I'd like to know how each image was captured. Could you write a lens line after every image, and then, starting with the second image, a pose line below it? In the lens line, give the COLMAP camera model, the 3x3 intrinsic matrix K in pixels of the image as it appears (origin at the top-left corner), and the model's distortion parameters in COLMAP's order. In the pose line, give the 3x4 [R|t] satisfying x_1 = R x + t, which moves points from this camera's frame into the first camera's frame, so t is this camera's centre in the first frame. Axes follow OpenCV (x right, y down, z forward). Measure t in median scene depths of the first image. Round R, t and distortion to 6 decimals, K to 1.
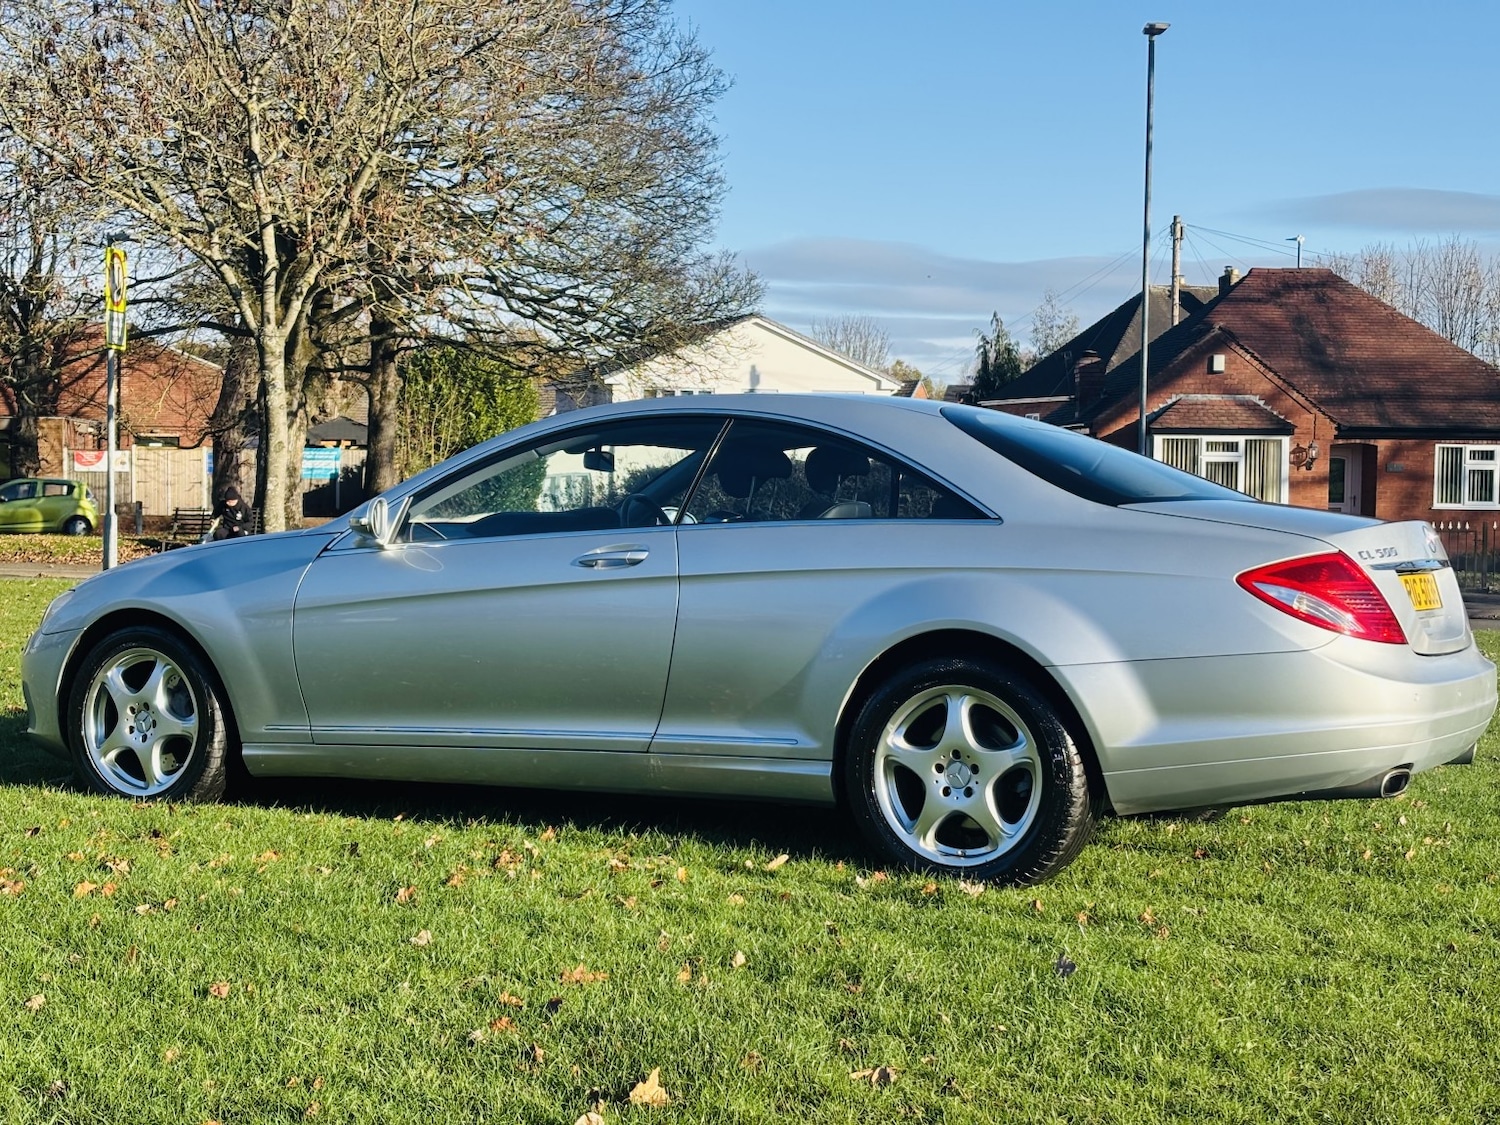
lens RADIAL K [[2253.8, 0, 748.7], [0, 2253.8, 572.5], [0, 0, 1]] dist [0.120525, 0.000000]
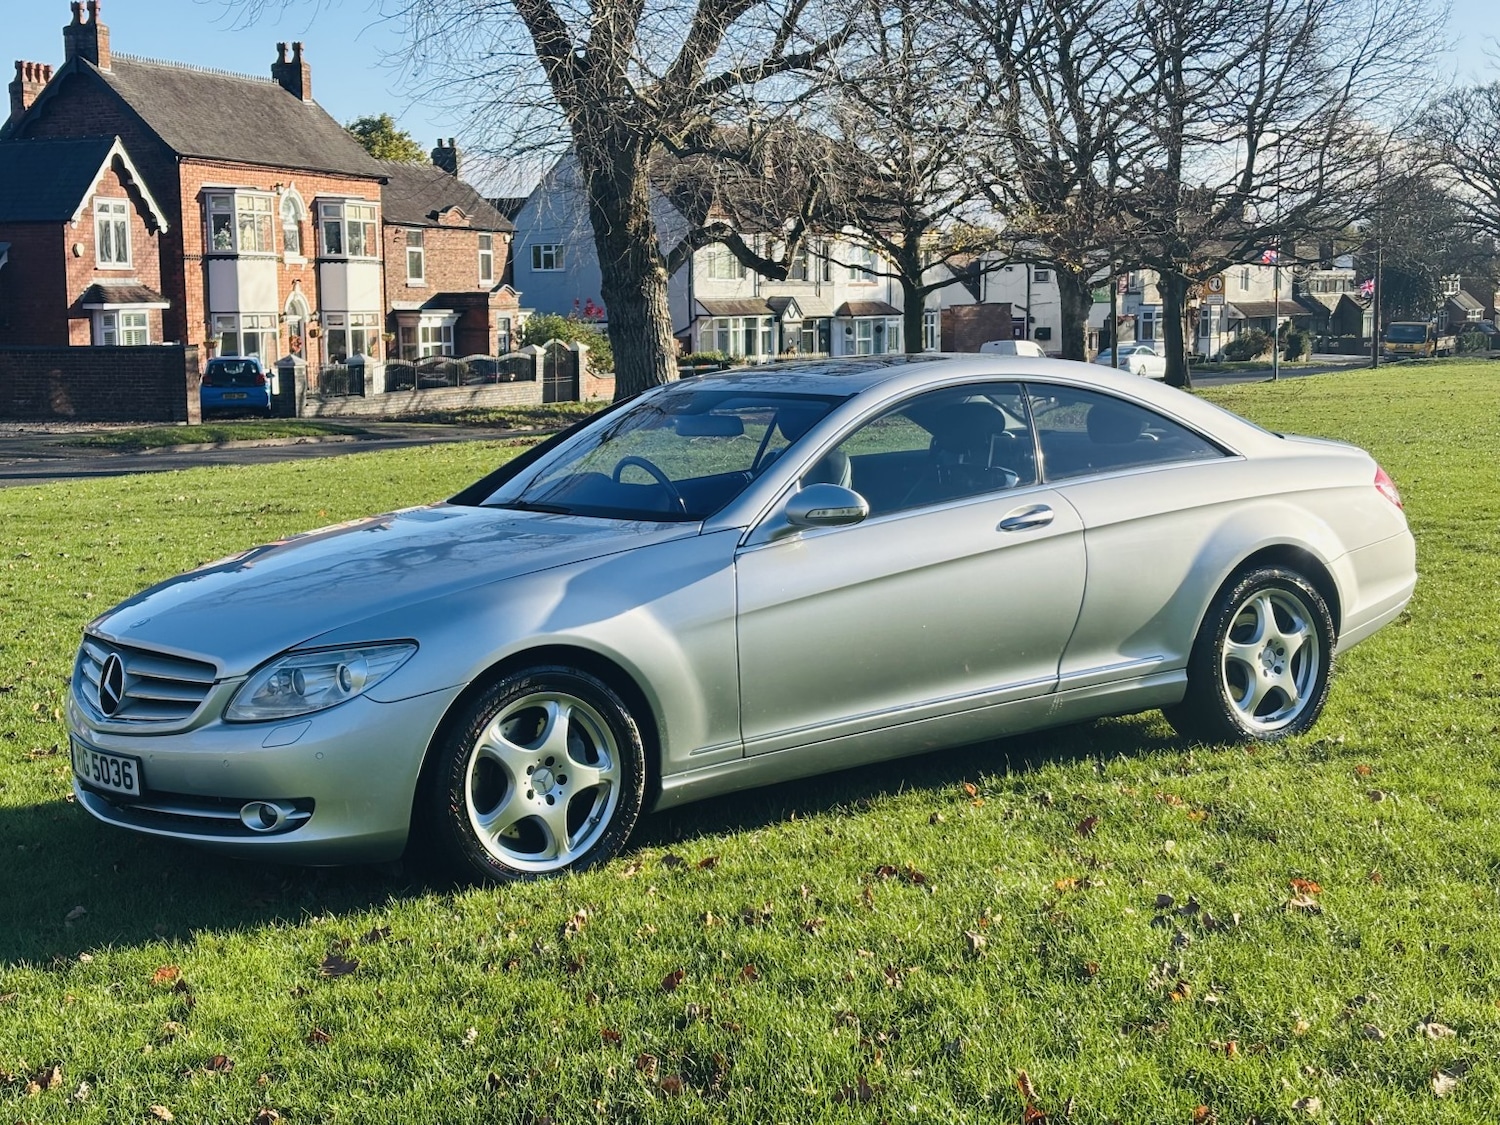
lens RADIAL K [[2253.8, 0, 740.0], [0, 2253.8, 565.9], [0, 0, 1]] dist [0.120525, 0.000000]
pose [[0.440306, -0.122475, 0.889455, -1.078017], [0.058423, 0.992461, 0.107738, -0.108328], [-0.895945, 0.004526, 0.444142, 0.646113]]
